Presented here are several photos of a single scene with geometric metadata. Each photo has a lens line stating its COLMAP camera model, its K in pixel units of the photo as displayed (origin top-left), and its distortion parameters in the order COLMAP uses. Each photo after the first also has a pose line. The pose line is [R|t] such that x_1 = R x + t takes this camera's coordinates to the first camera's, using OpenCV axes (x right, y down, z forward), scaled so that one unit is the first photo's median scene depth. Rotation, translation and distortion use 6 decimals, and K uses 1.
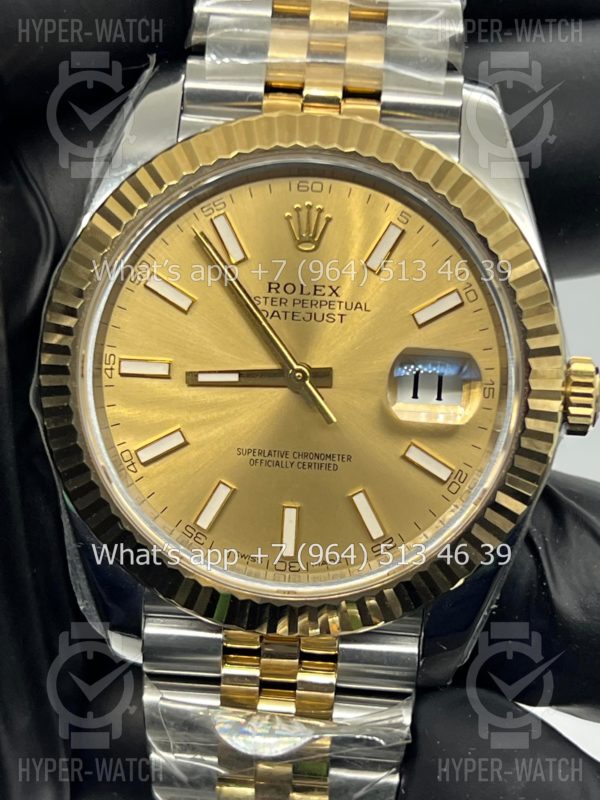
lens RADIAL K [[1850.7, 0, 300.0], [0, 1850.7, 400.0], [0, 0, 1]] dist [0.152601, -0.377424]
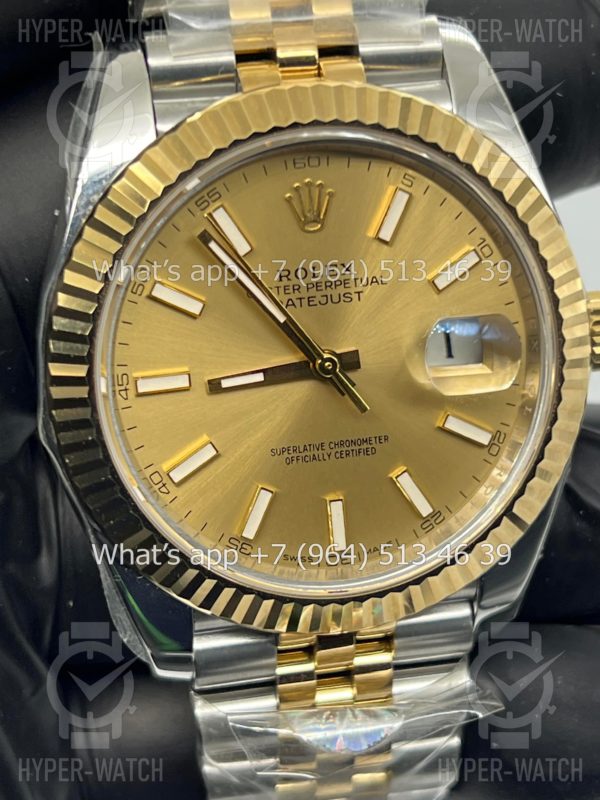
lens RADIAL K [[1850.7, 0, 300.0], [0, 1850.7, 400.0], [0, 0, 1]] dist [0.152601, -0.377424]
pose [[0.962023, -0.173942, 0.210371, -0.213982], [0.145609, 0.978879, 0.143505, -0.131859], [-0.230889, -0.107423, 0.967032, 0.087880]]
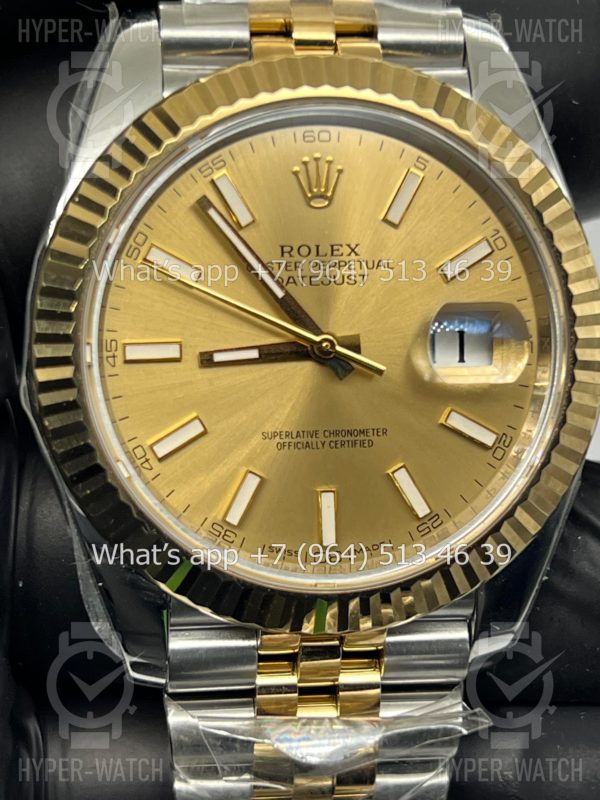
lens RADIAL K [[1850.7, 0, 300.0], [0, 1850.7, 400.0], [0, 0, 1]] dist [0.152601, -0.377424]
pose [[0.980256, -0.088250, 0.176948, -0.173795], [0.089150, 0.996014, 0.002875, 0.009561], [-0.176497, 0.012956, 0.984216, 0.111862]]
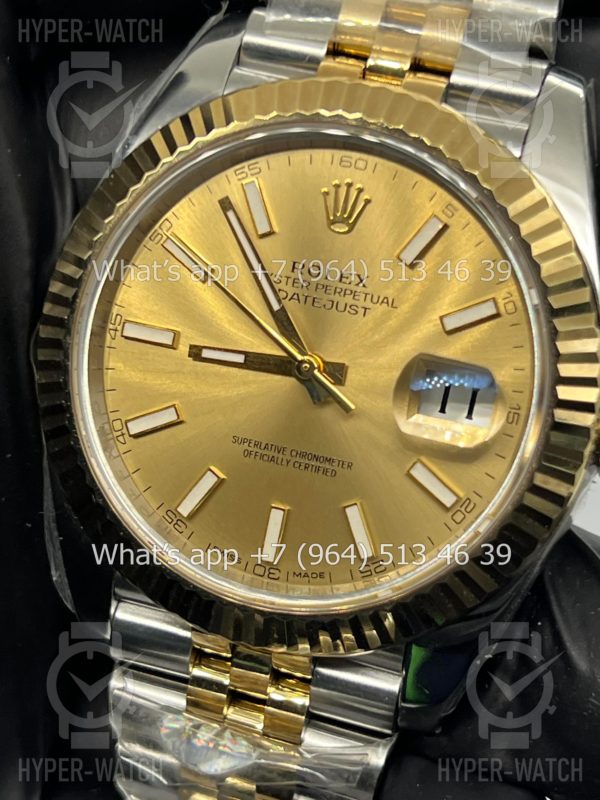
lens RADIAL K [[1850.7, 0, 300.0], [0, 1850.7, 400.0], [0, 0, 1]] dist [0.152601, -0.377424]
pose [[0.972274, 0.153307, -0.176577, 0.157801], [-0.153095, 0.988099, 0.014909, -0.010038], [0.176761, 0.012537, 0.984174, 0.103674]]
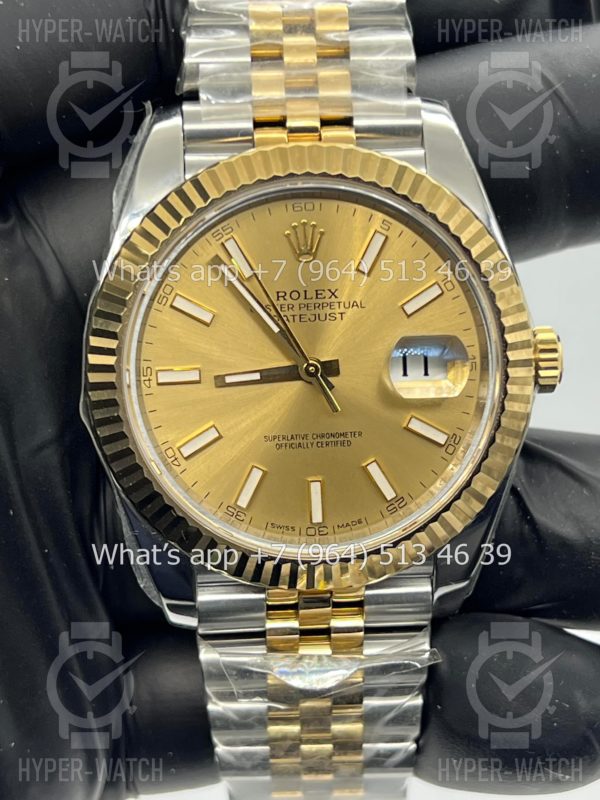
lens RADIAL K [[1850.7, 0, 300.0], [0, 1850.7, 400.0], [0, 0, 1]] dist [0.152601, -0.377424]
pose [[0.990101, -0.106776, 0.091099, -0.115680], [0.103273, 0.993751, 0.042350, -0.043675], [-0.095052, -0.032522, 0.994941, -0.162995]]
